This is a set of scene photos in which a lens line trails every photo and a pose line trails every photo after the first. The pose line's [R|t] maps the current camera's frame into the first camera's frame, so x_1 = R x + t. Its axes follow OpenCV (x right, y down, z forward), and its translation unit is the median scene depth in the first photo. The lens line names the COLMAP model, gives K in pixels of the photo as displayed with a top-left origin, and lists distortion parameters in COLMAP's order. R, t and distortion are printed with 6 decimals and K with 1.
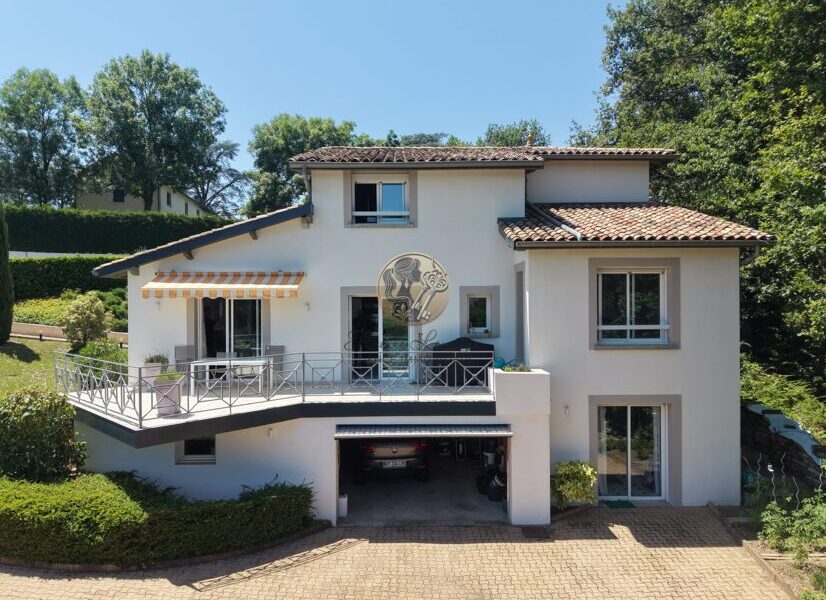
lens RADIAL K [[555.3, 0, 413.0], [0, 555.3, 300.0], [0, 0, 1]] dist [0.020166, -0.003764]
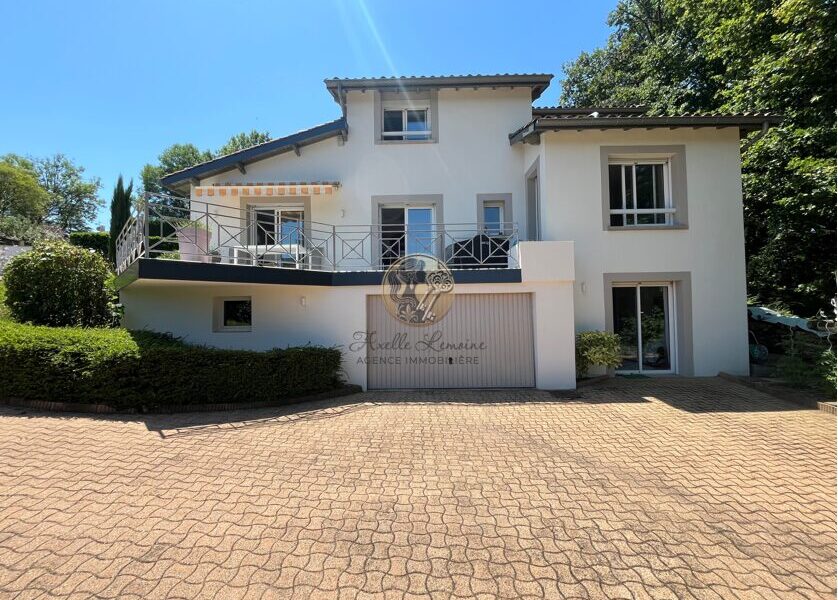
lens RADIAL K [[340.7, 0, 417.7], [0, 340.7, 298.0], [0, 0, 1]] dist [0.001070, 0.000008]
pose [[0.999652, -0.012536, -0.023202, -0.024967], [0.011818, 0.999455, -0.030828, 0.231533], [0.023576, 0.030543, 0.999255, 0.336464]]
